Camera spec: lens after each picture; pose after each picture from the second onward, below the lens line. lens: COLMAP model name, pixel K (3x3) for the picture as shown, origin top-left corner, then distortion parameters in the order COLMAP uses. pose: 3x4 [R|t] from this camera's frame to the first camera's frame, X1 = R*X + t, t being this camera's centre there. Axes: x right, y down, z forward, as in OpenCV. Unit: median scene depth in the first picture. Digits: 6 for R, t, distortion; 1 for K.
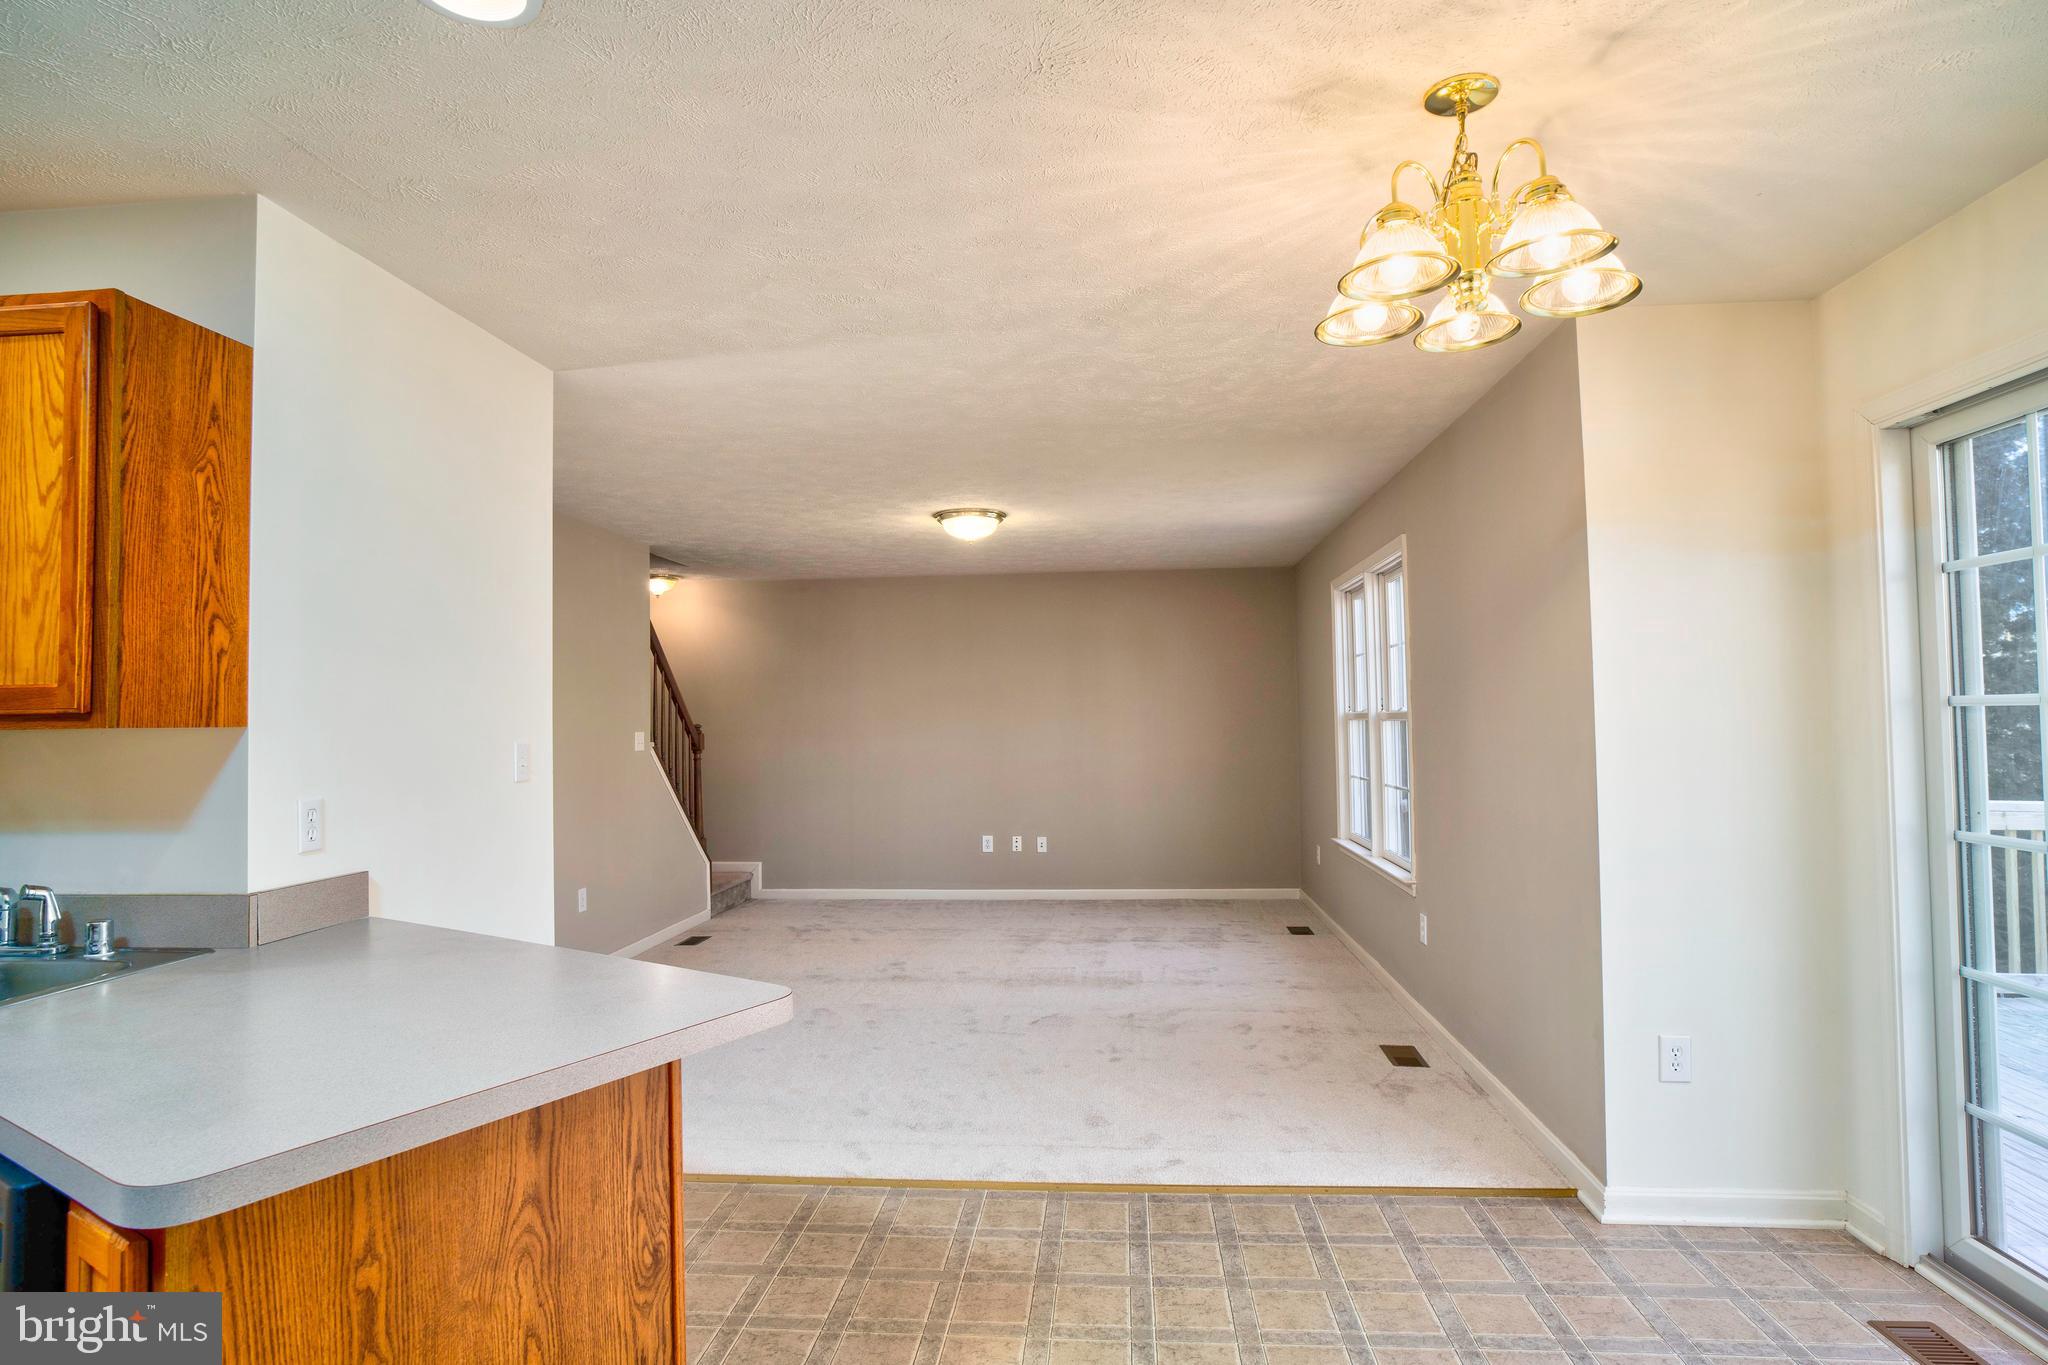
lens RADIAL K [[1095.1, 0, 1019.7], [0, 1095.1, 682.5], [0, 0, 1]] dist [-0.004503, 0.003376]
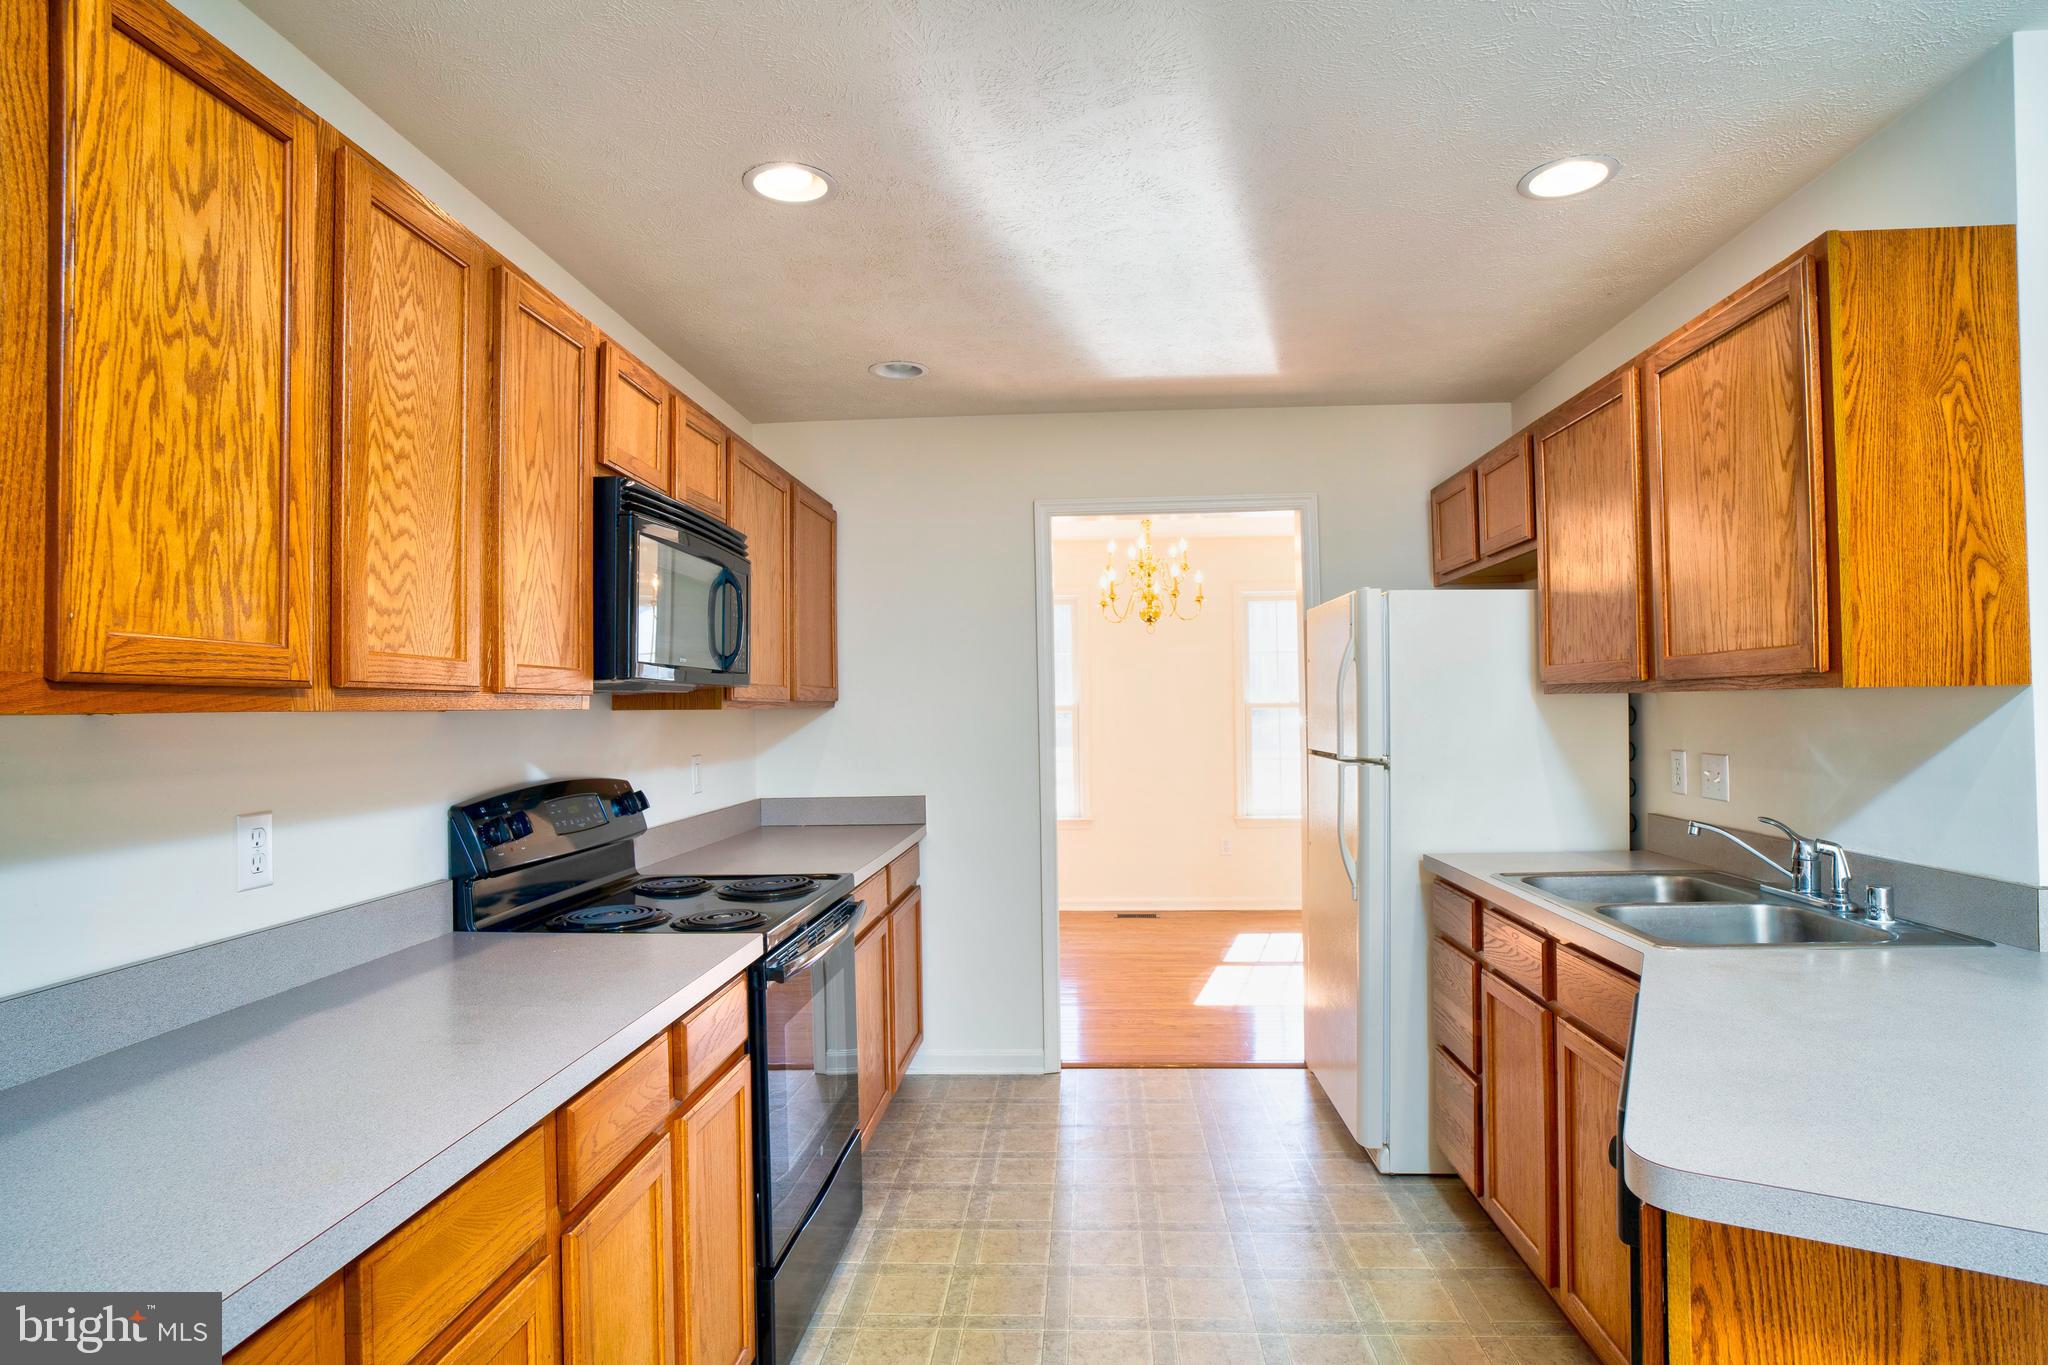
lens RADIAL K [[1093.8, 0, 1024.0], [0, 1093.8, 682.5], [0, 0, 1]] dist [-0.052862, 0.025430]
pose [[0.030315, -0.008513, -0.999504, 0.077053], [0.049359, 0.998756, -0.007010, 0.007522], [0.998321, -0.049122, 0.030698, 0.219878]]
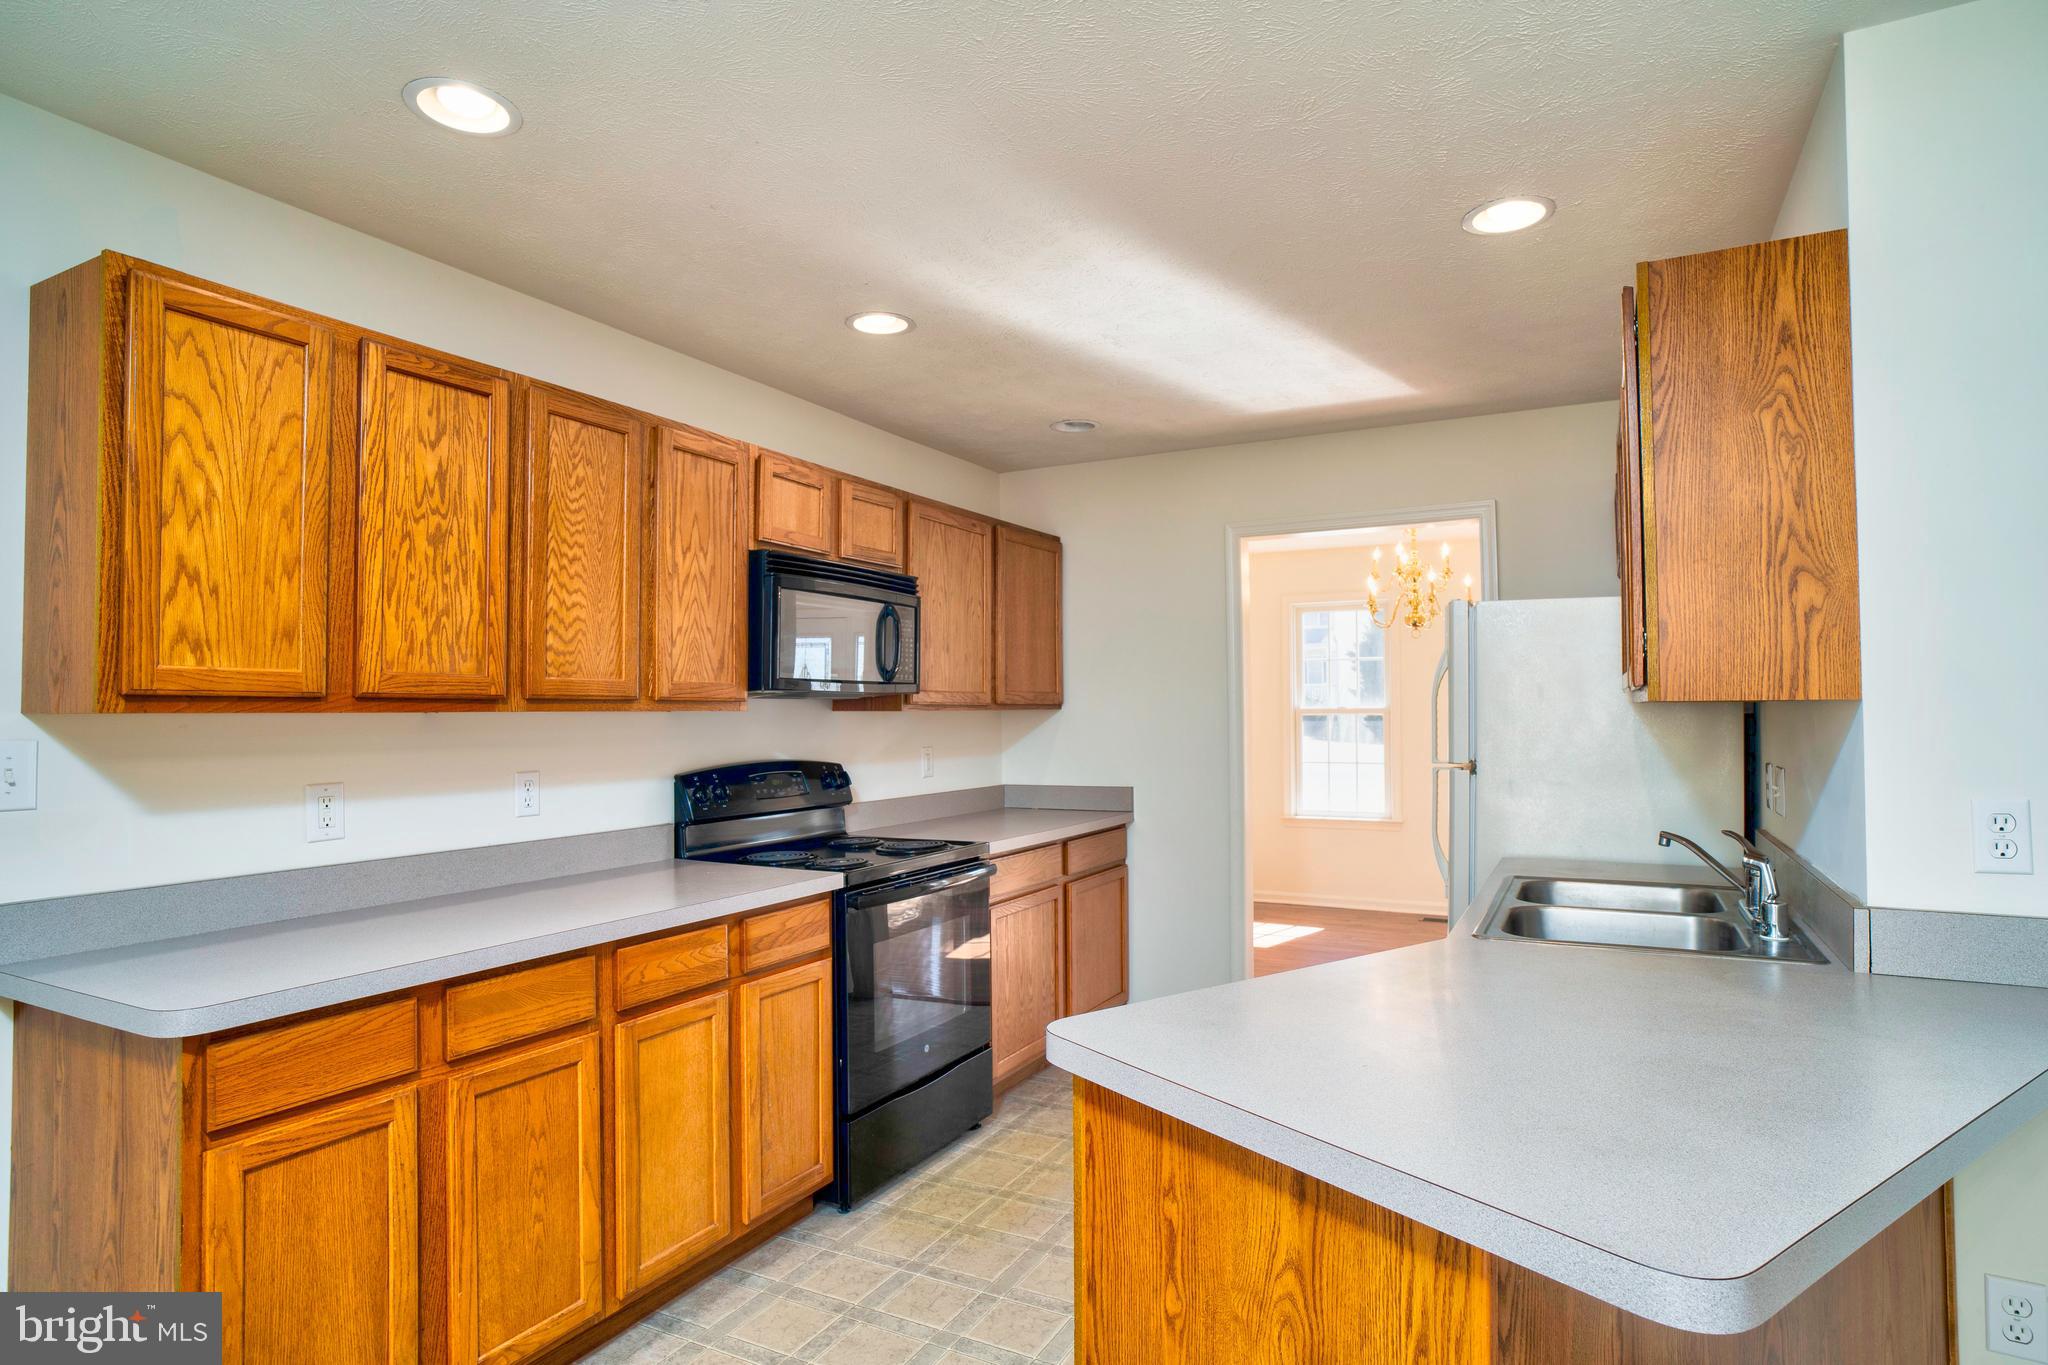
lens RADIAL K [[1093.8, 0, 1024.0], [0, 1093.8, 682.5], [0, 0, 1]] dist [-0.052862, 0.025430]
pose [[-0.389031, -0.007364, -0.921195, 0.265185], [0.044441, 0.998654, -0.026751, 0.022782], [0.920152, -0.051346, -0.388180, 0.757071]]
